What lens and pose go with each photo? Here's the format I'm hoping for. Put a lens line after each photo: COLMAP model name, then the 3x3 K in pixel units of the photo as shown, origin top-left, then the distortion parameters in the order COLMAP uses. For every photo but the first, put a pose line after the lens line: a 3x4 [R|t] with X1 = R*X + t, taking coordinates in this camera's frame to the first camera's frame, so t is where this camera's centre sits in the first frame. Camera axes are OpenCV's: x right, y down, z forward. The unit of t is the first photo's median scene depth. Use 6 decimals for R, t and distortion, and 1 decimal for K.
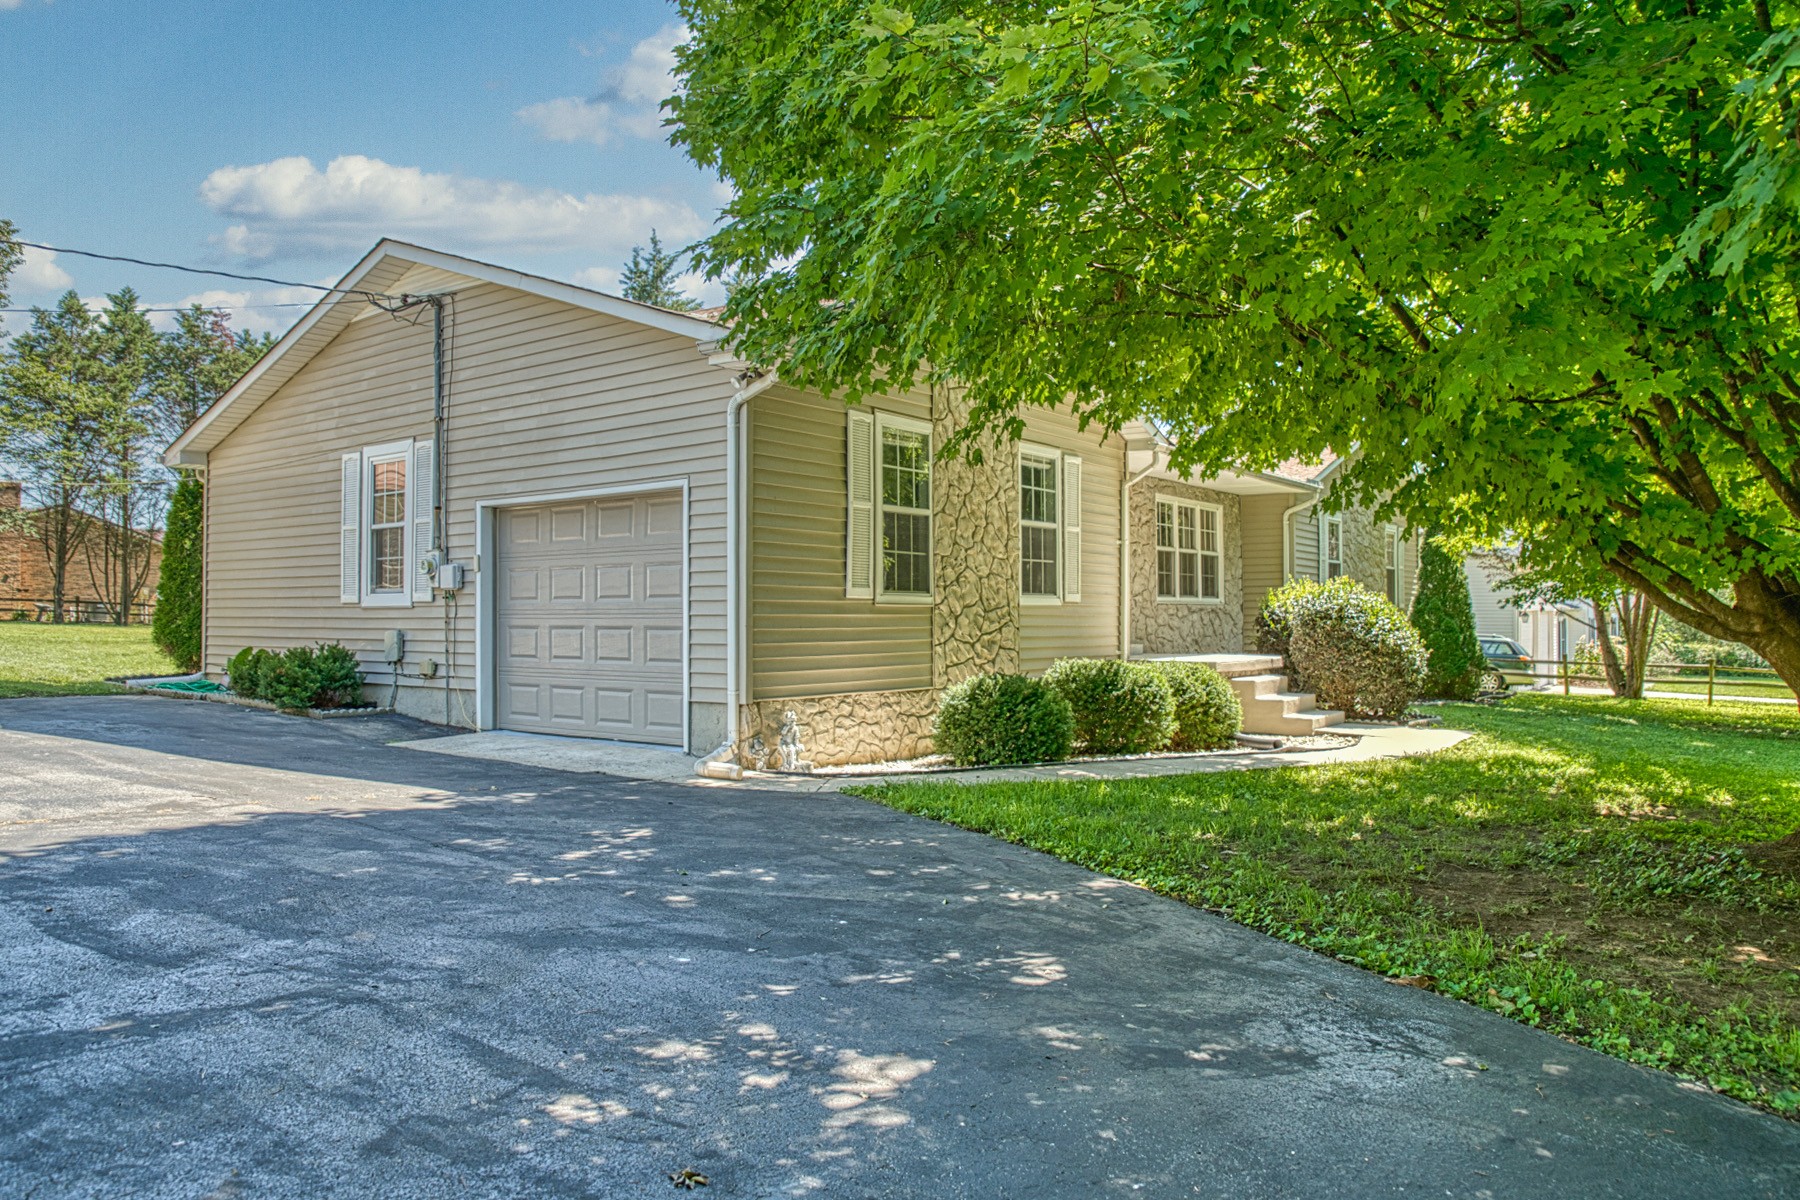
lens RADIAL K [[1311.9, 0, 945.9], [0, 1311.9, 594.0], [0, 0, 1]] dist [-0.124300, 0.084603]
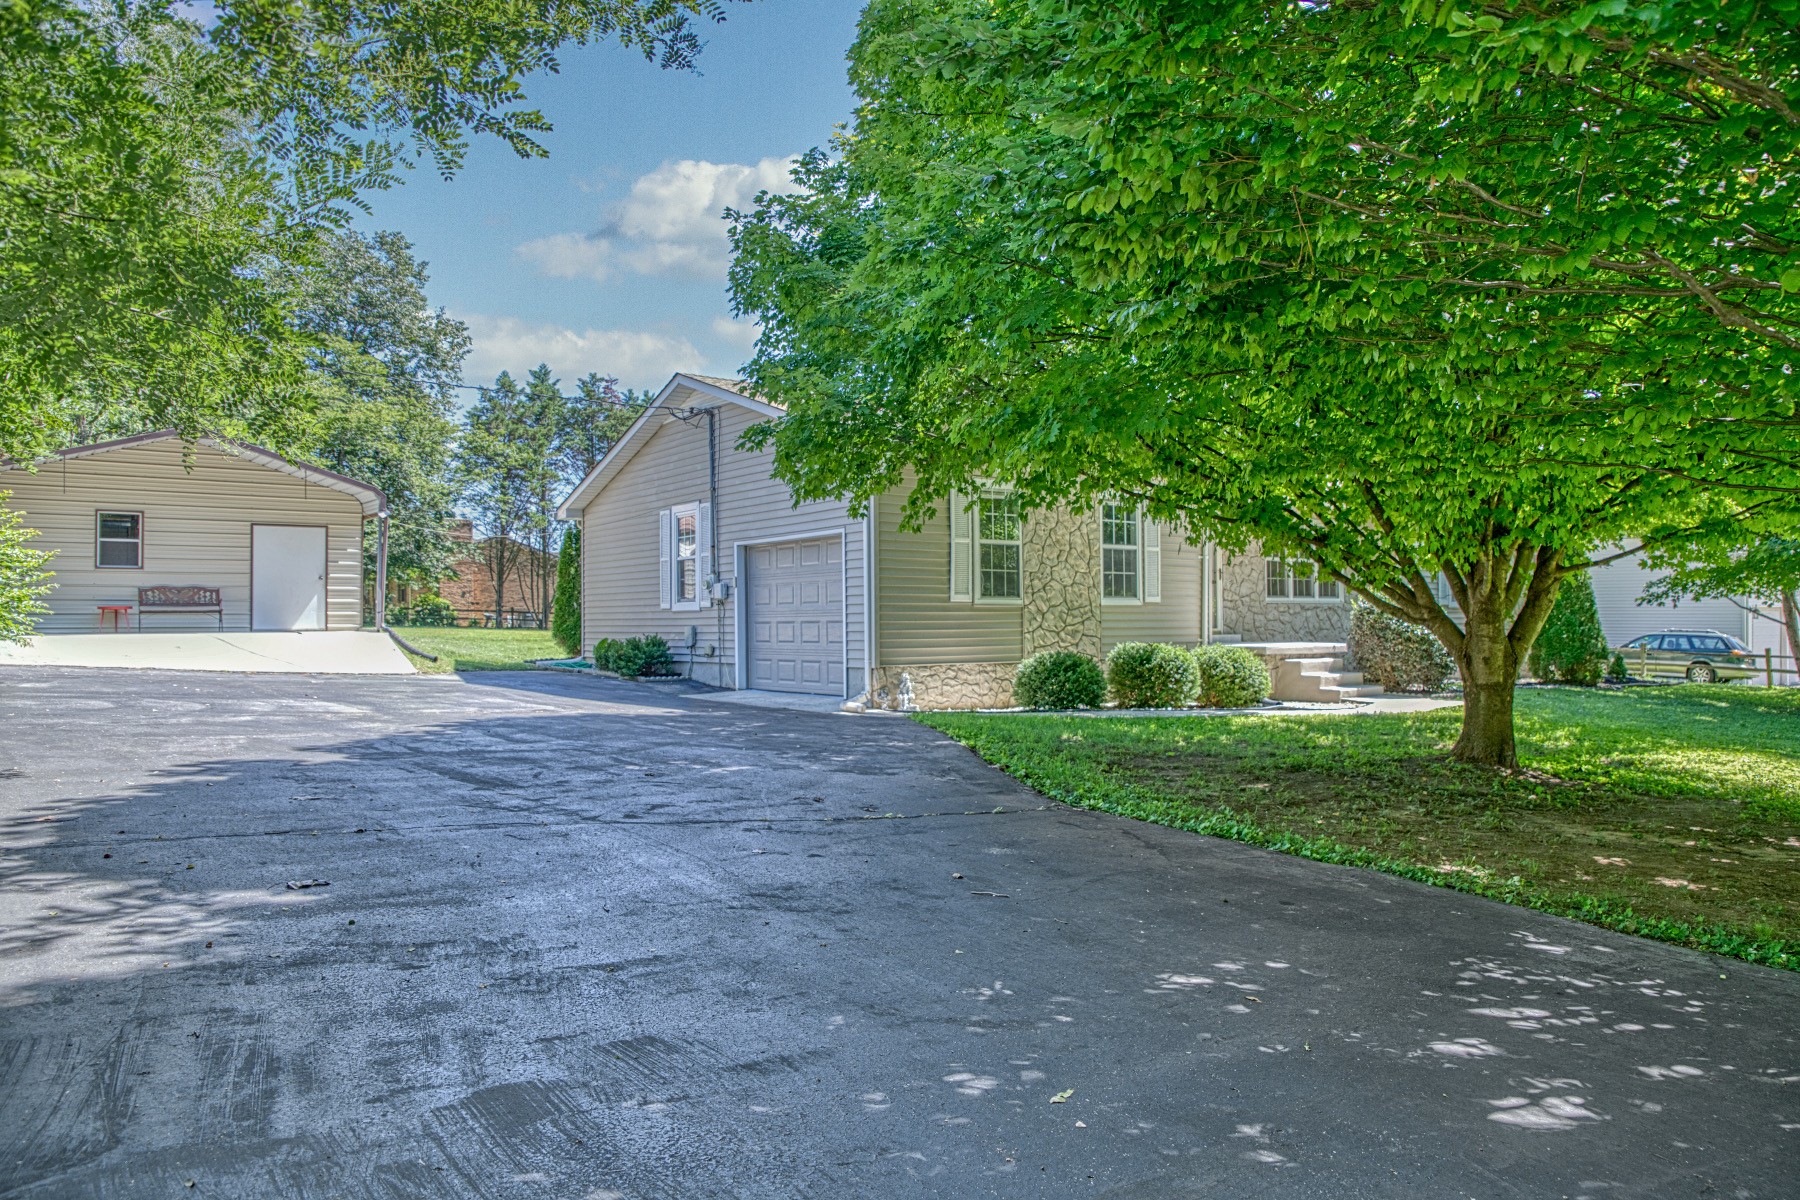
lens RADIAL K [[1329.8, 0, 944.9], [0, 1329.8, 617.6], [0, 0, 1]] dist [-0.136532, 0.099629]
pose [[0.958629, -0.008144, -0.284544, 0.289111], [0.012273, 0.999844, 0.012730, 0.001604], [0.284395, -0.015695, 0.958579, -0.397049]]
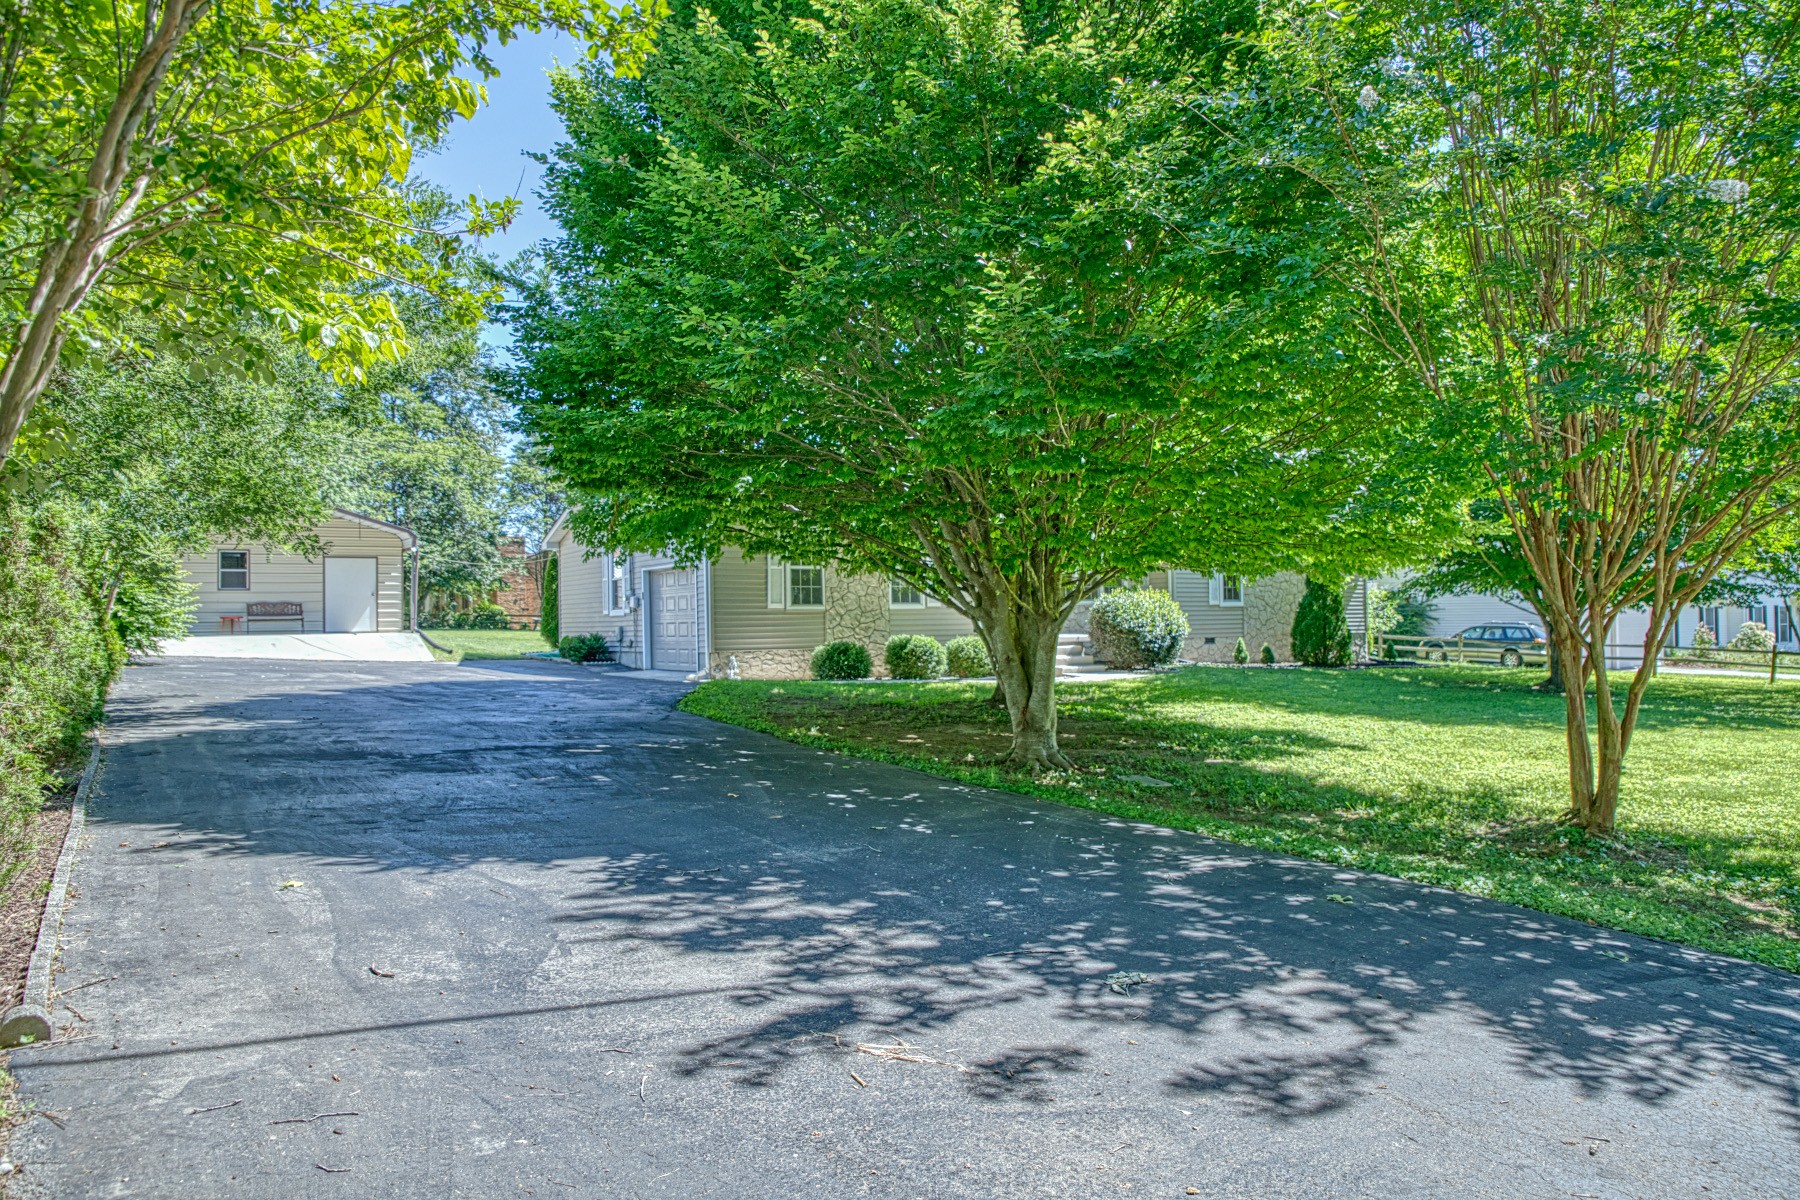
lens RADIAL K [[1421.4, 0, 920.1], [0, 1421.4, 605.9], [0, 0, 1]] dist [-0.102379, 0.103796]
pose [[0.921558, -0.021008, -0.387673, 0.907903], [0.024069, 0.999706, 0.003042, -0.001745], [0.387495, -0.012134, 0.921792, -0.951285]]
